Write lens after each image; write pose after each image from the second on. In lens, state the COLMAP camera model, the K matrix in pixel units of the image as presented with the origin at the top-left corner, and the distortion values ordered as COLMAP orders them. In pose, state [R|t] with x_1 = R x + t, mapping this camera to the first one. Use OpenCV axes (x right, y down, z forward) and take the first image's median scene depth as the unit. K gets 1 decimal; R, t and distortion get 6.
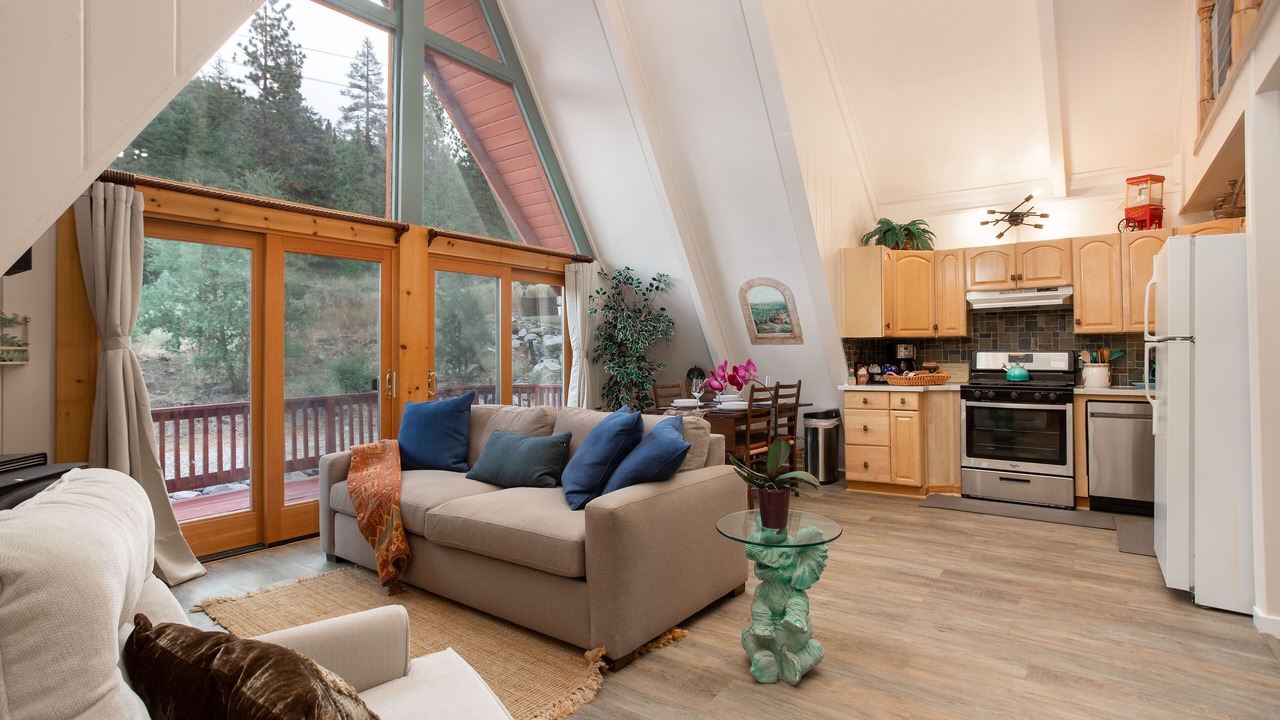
lens RADIAL K [[627.4, 0, 642.4], [0, 627.4, 340.0], [0, 0, 1]] dist [-0.024834, 0.011054]
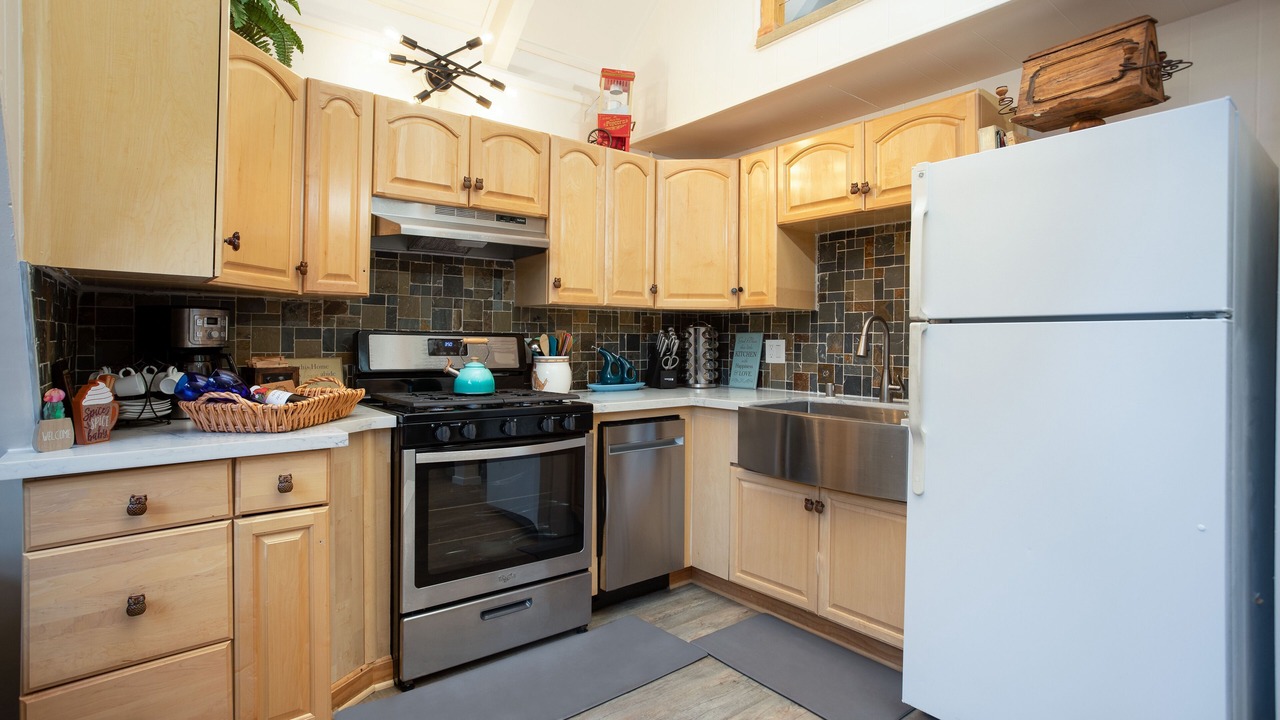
lens RADIAL K [[627.4, 0, 617.4], [0, 627.4, 332.0], [0, 0, 1]] dist [-0.024834, 0.011054]
pose [[0.276589, 0.018862, 0.960803, 0.153529], [-0.029867, 0.999493, -0.011024, 0.018545], [-0.960524, -0.025647, 0.277012, 0.730890]]
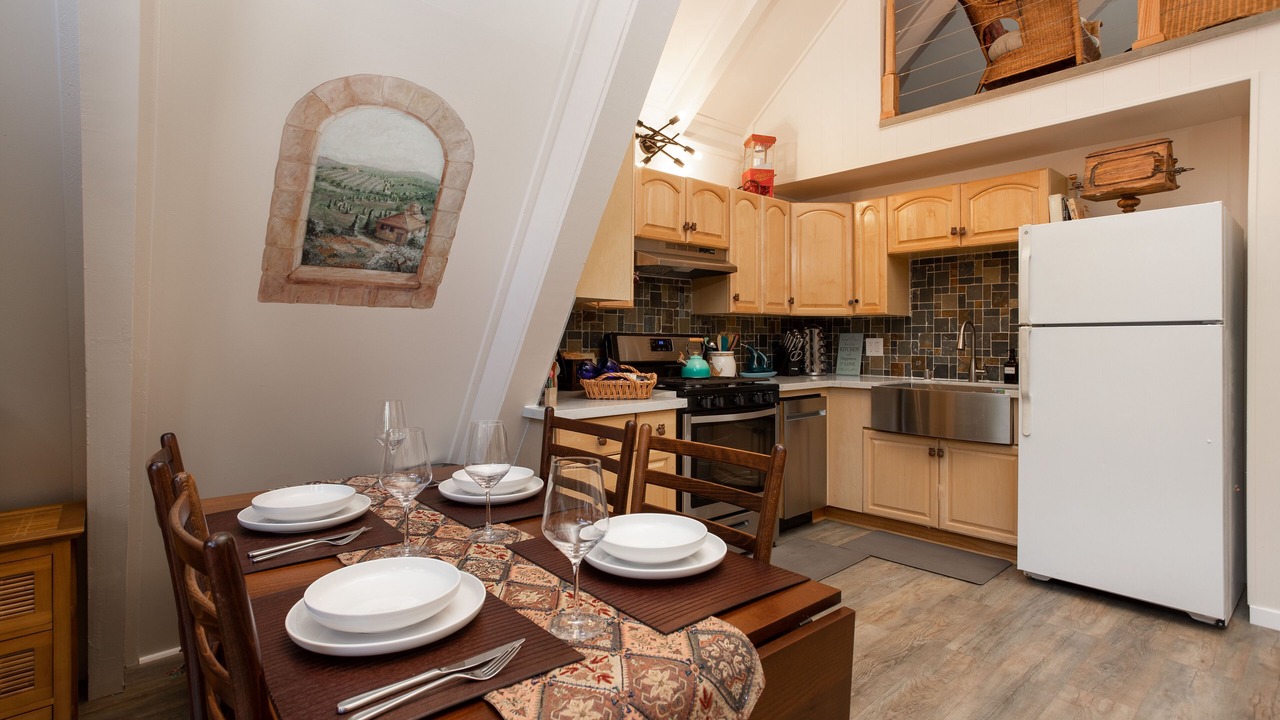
lens RADIAL K [[627.4, 0, 620.0], [0, 627.4, 330.4], [0, 0, 1]] dist [-0.024834, 0.011054]
pose [[0.229525, 0.020388, 0.973089, -0.085680], [-0.024925, 0.999576, -0.015064, 0.025181], [-0.972984, -0.020796, 0.229936, 0.892208]]
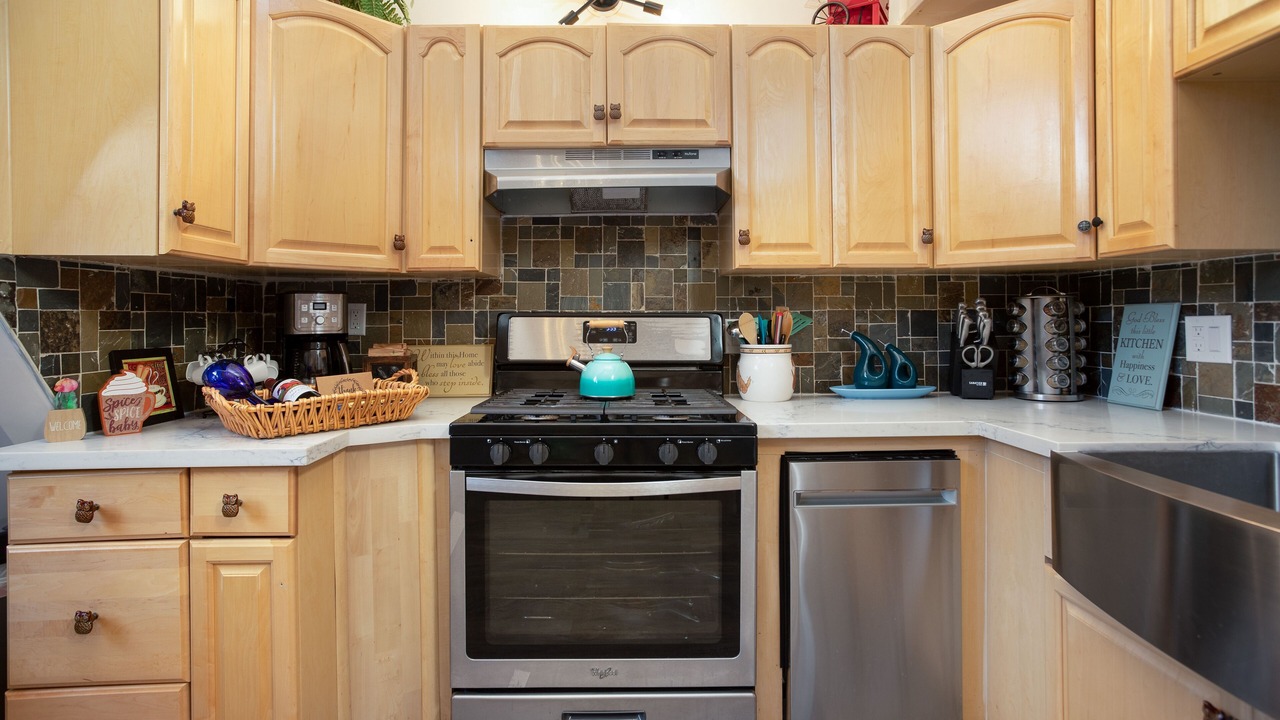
lens RADIAL K [[627.4, 0, 640.7], [0, 627.4, 305.5], [0, 0, 1]] dist [-0.024834, 0.011054]
pose [[0.795018, 0.013654, 0.606432, 0.384120], [-0.012104, 0.999905, -0.006646, 0.014860], [-0.606465, -0.002057, 0.795108, 0.676388]]
